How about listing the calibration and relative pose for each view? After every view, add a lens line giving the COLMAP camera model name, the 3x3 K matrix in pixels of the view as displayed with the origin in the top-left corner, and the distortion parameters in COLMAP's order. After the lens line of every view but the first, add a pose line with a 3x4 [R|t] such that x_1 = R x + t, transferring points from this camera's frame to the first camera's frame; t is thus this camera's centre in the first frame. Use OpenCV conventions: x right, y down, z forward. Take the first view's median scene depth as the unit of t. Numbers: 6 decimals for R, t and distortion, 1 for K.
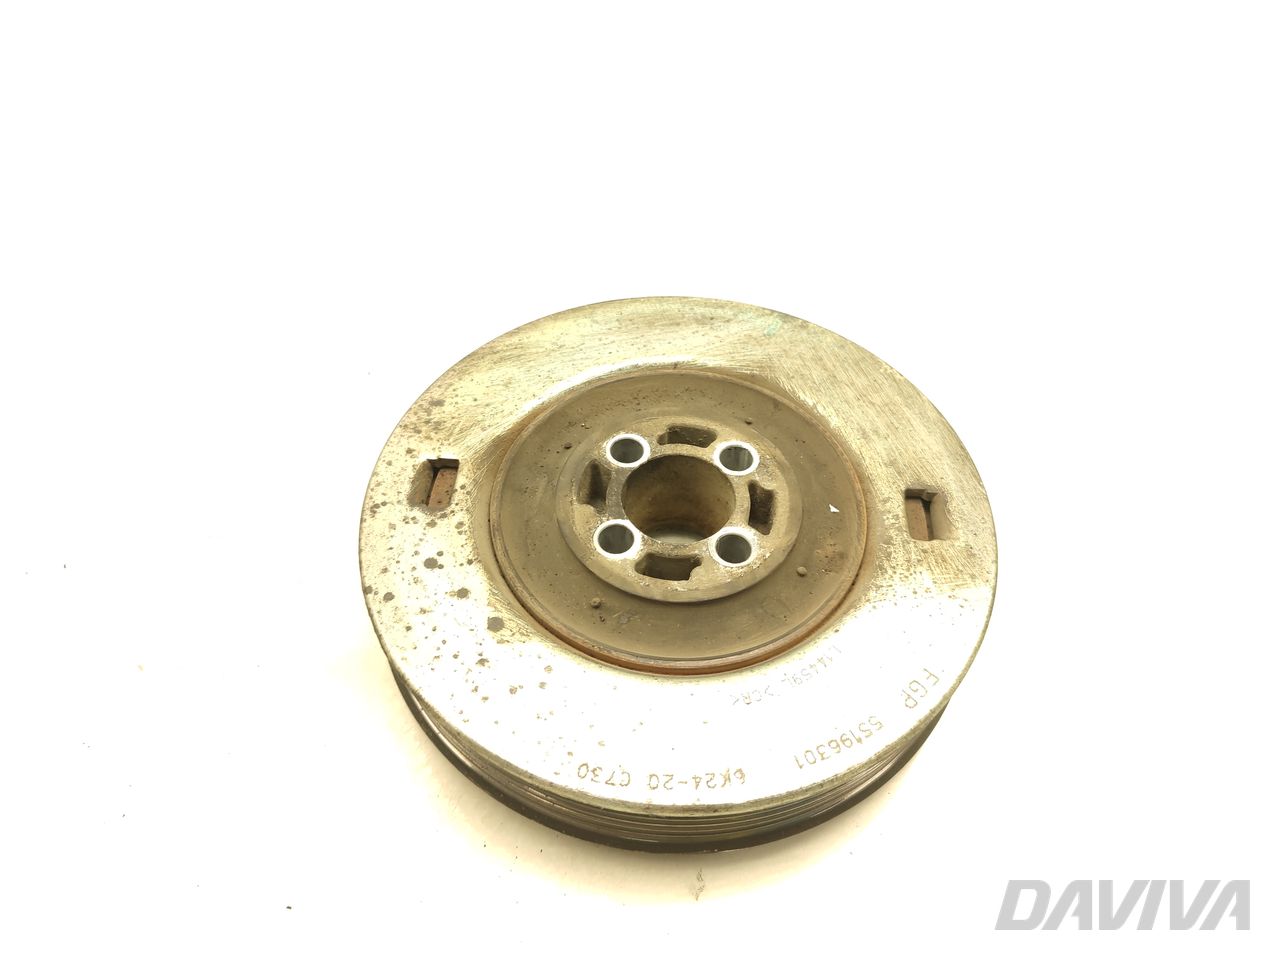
lens RADIAL K [[896.8, 0, 638.3], [0, 896.8, 480.6], [0, 0, 1]] dist [-0.007950, -0.001720]
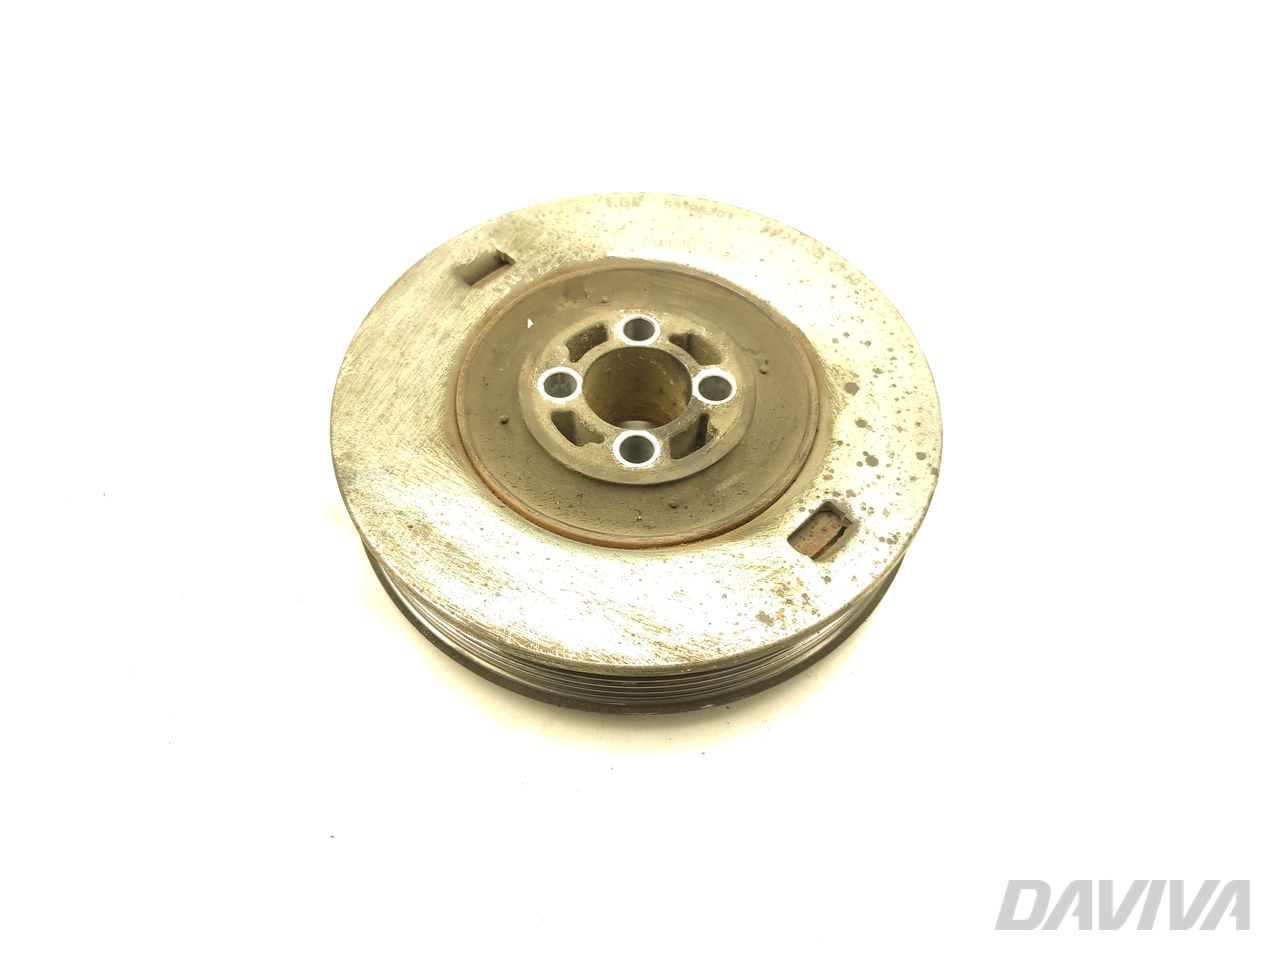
lens RADIAL K [[896.8, 0, 636.9], [0, 896.8, 482.7], [0, 0, 1]] dist [-0.007950, -0.001720]
pose [[-0.750876, -0.566924, 0.338796, -0.363499], [0.502357, -0.157252, 0.850241, -0.867447], [-0.428746, 0.808622, 0.402875, 0.659682]]
